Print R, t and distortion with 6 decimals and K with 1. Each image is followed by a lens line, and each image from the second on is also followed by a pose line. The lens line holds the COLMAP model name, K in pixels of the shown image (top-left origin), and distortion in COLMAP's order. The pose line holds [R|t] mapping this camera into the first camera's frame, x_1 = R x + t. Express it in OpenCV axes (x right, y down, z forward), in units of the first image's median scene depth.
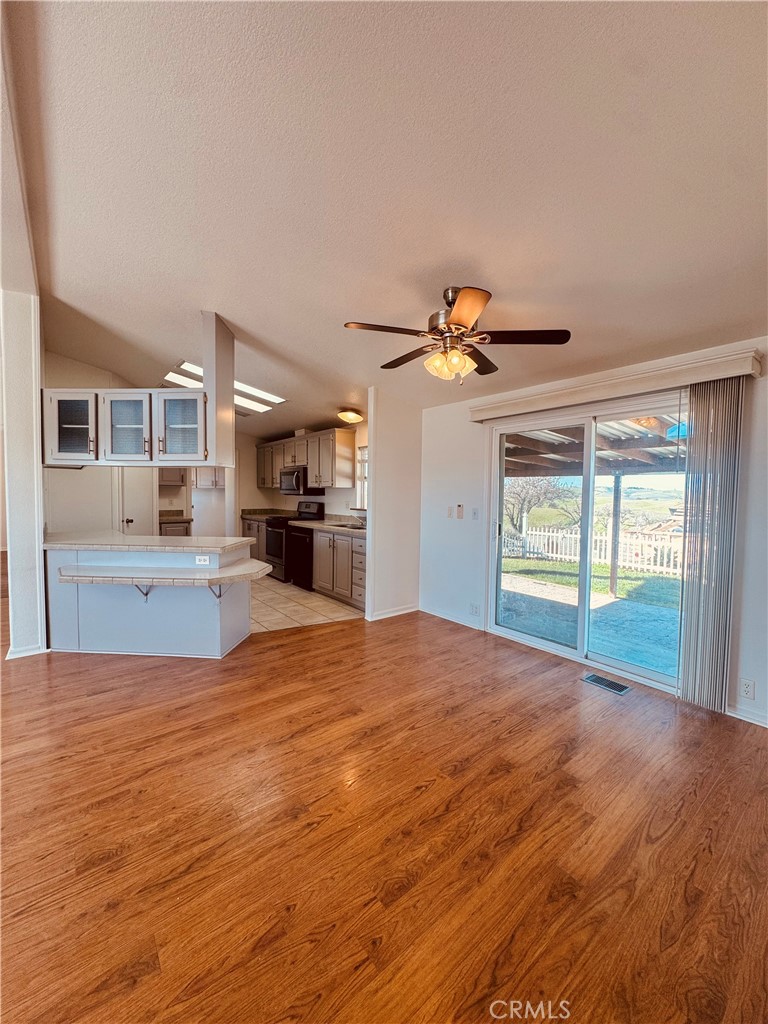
lens RADIAL K [[407.2, 0, 386.3], [0, 407.2, 510.4], [0, 0, 1]] dist [-0.001695, -0.000004]
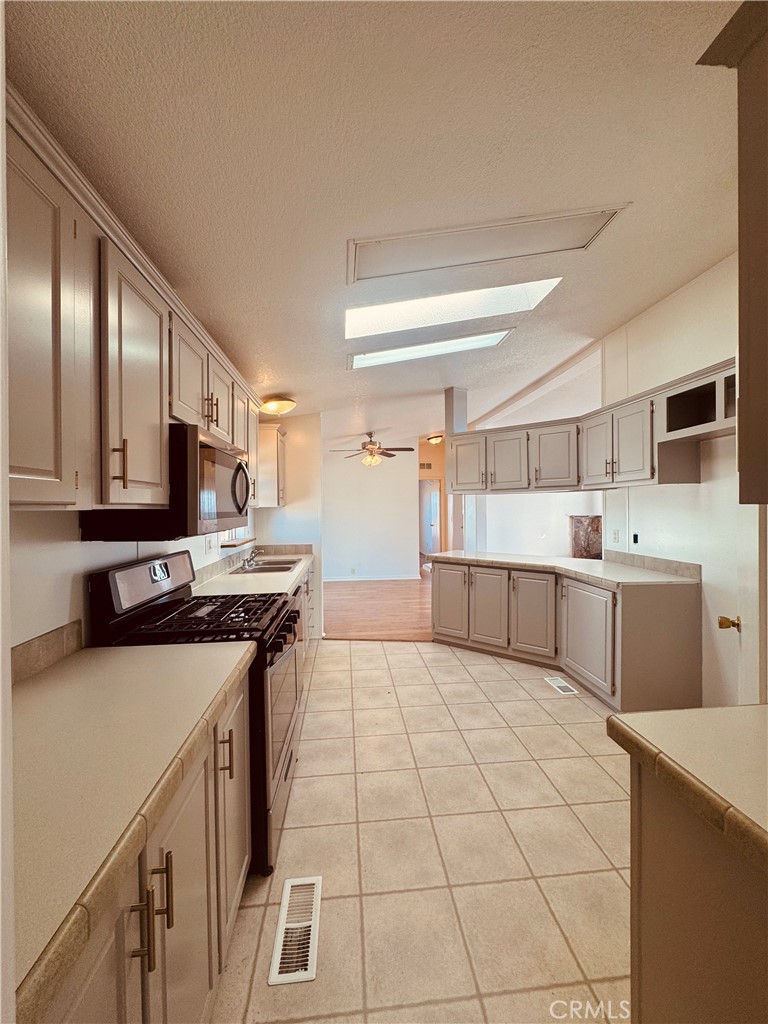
lens RADIAL K [[407.2, 0, 386.3], [0, 407.2, 510.4], [0, 0, 1]] dist [-0.001695, -0.000004]
pose [[-0.838012, -0.012845, 0.545500, -0.990203], [0.018830, 0.998447, 0.052437, -0.135247], [-0.545326, 0.054215, -0.836469, 2.358951]]
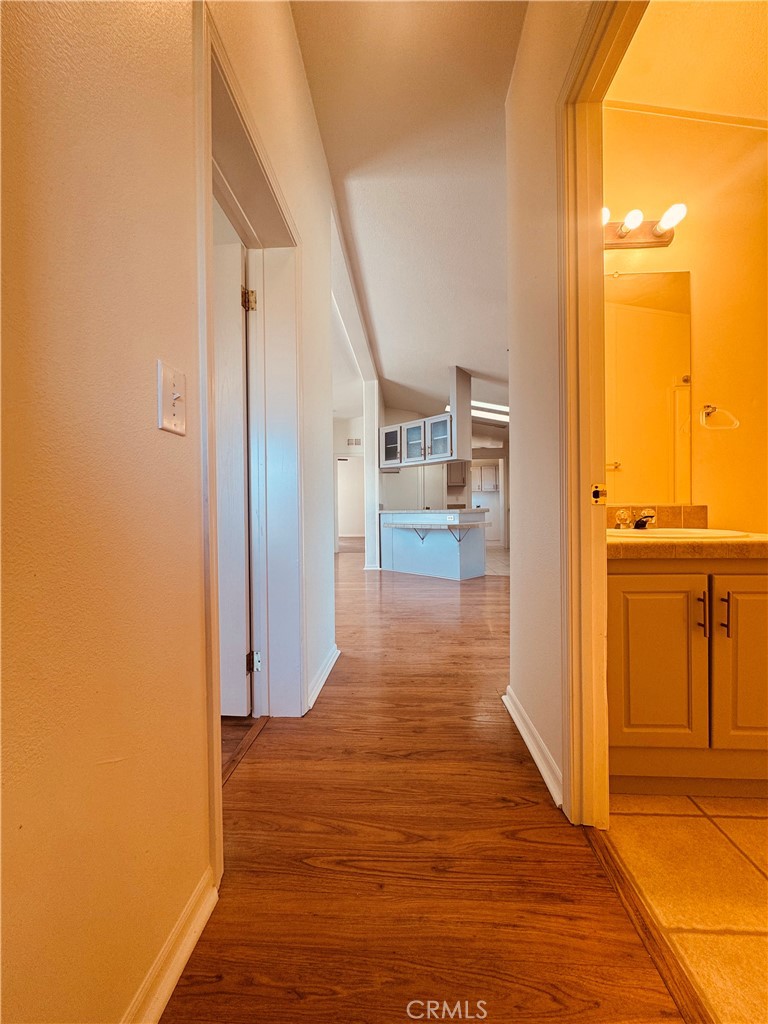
lens RADIAL K [[407.2, 0, 386.3], [0, 407.2, 510.4], [0, 0, 1]] dist [-0.001695, -0.000004]
pose [[0.743697, -0.018113, -0.668272, 0.447693], [-0.006206, 0.999403, -0.033994, 0.150777], [0.668488, 0.029428, 0.743140, -0.380220]]
